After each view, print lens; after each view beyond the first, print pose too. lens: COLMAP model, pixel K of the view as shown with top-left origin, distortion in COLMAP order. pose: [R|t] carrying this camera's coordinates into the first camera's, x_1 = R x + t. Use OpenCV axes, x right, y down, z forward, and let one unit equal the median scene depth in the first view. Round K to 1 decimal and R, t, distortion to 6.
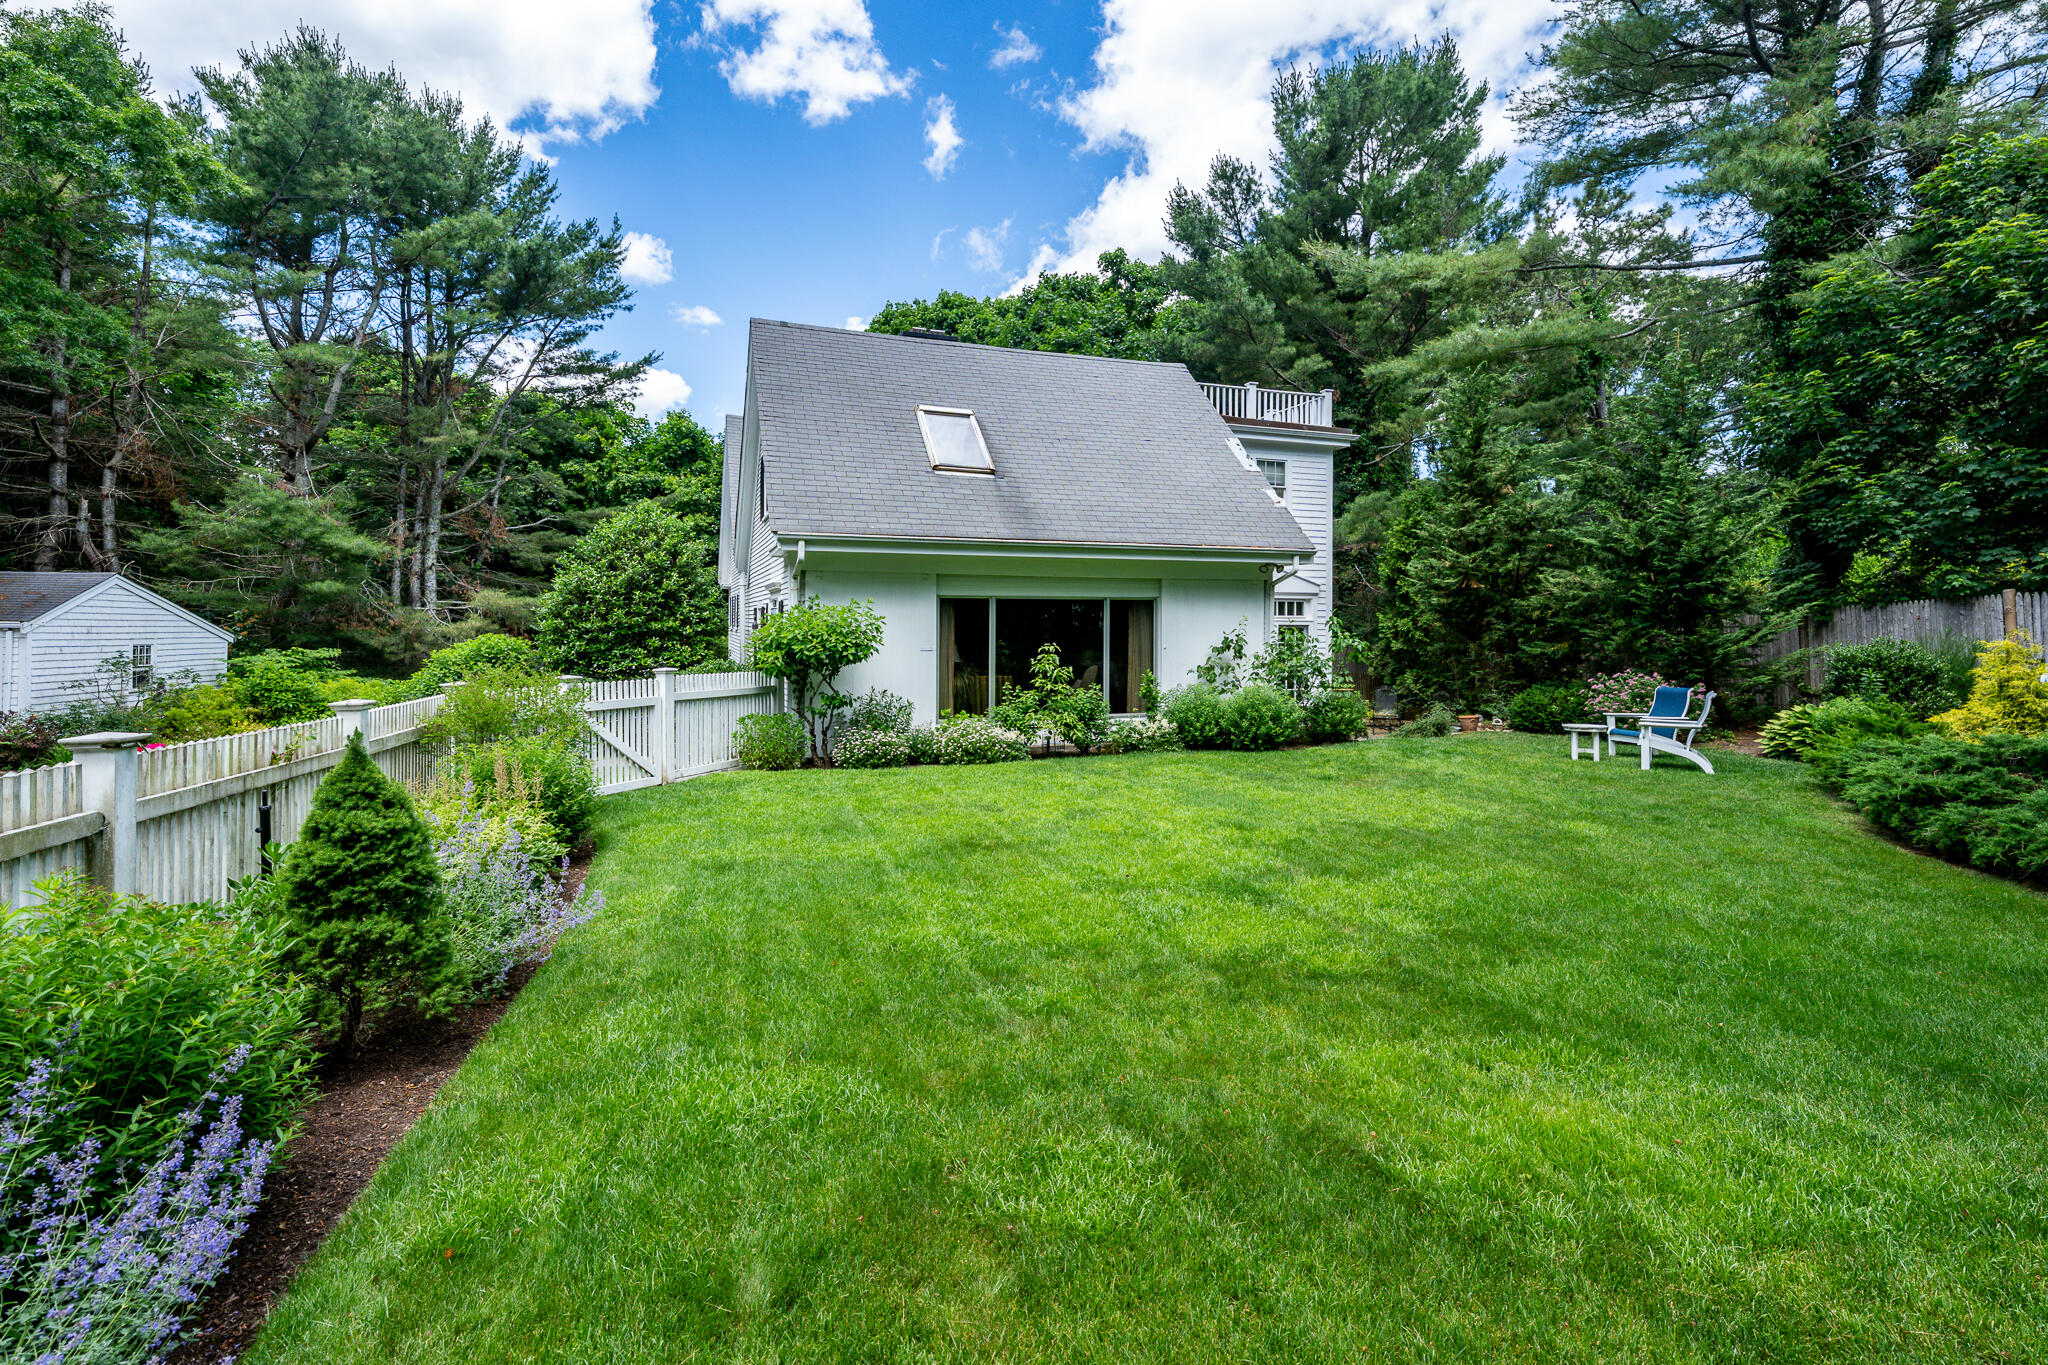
lens RADIAL K [[856.1, 0, 1024.7], [0, 856.1, 647.1], [0, 0, 1]] dist [0.001249, 0.000167]
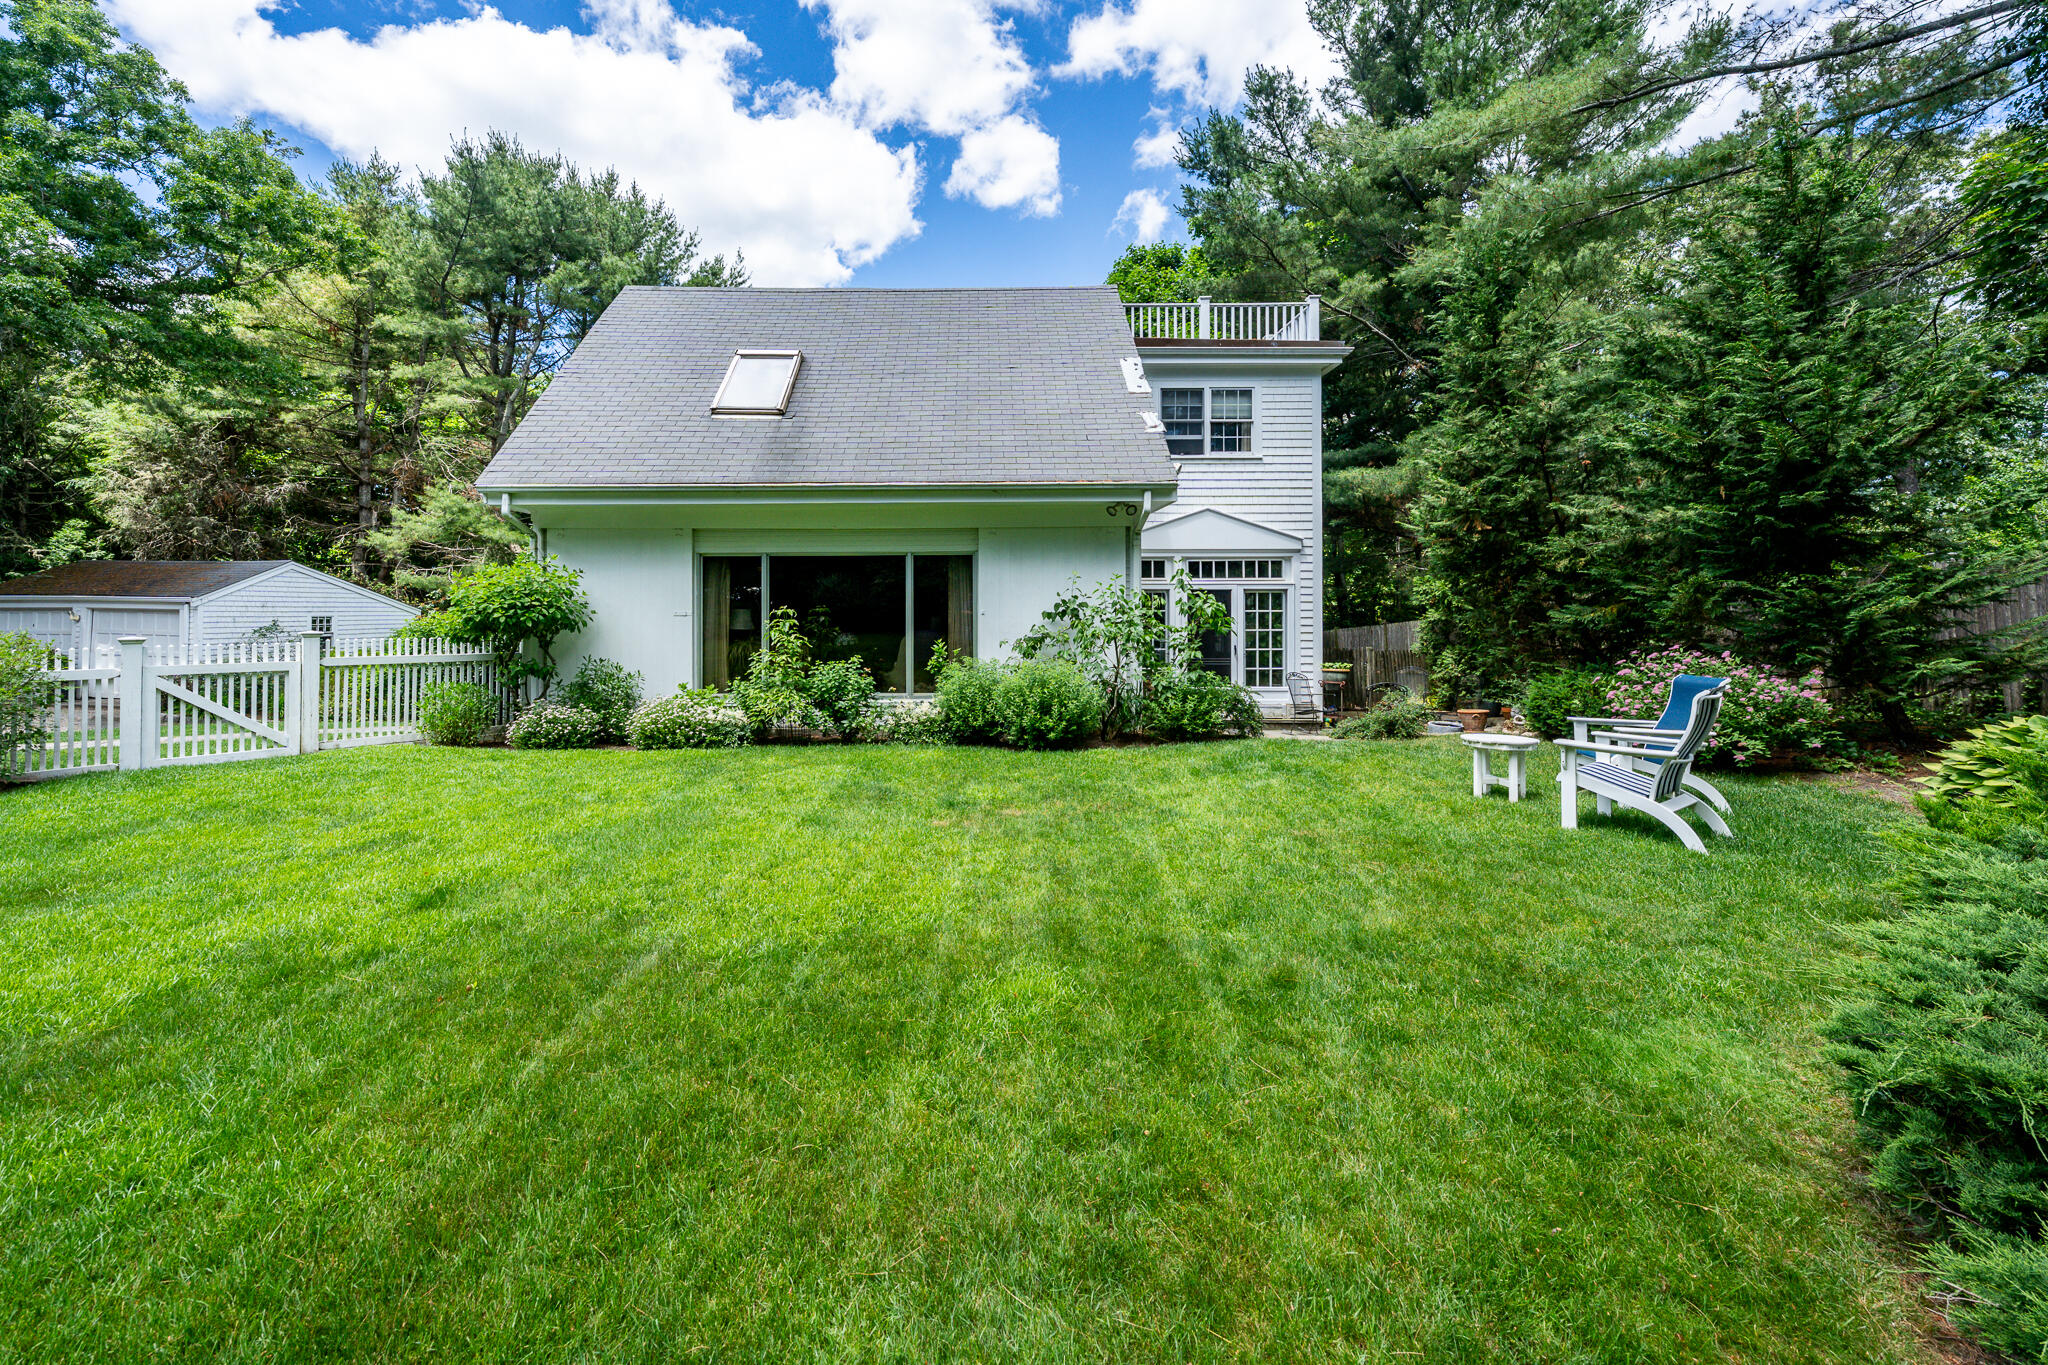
lens RADIAL K [[744.4, 0, 1021.2], [0, 744.4, 617.9], [0, 0, 1]] dist [-0.000252, 0.000014]
pose [[0.950760, -0.001859, -0.309922, 0.412390], [-0.001738, 0.999934, -0.011330, 0.012911], [0.309922, 0.011311, 0.950695, 0.339851]]
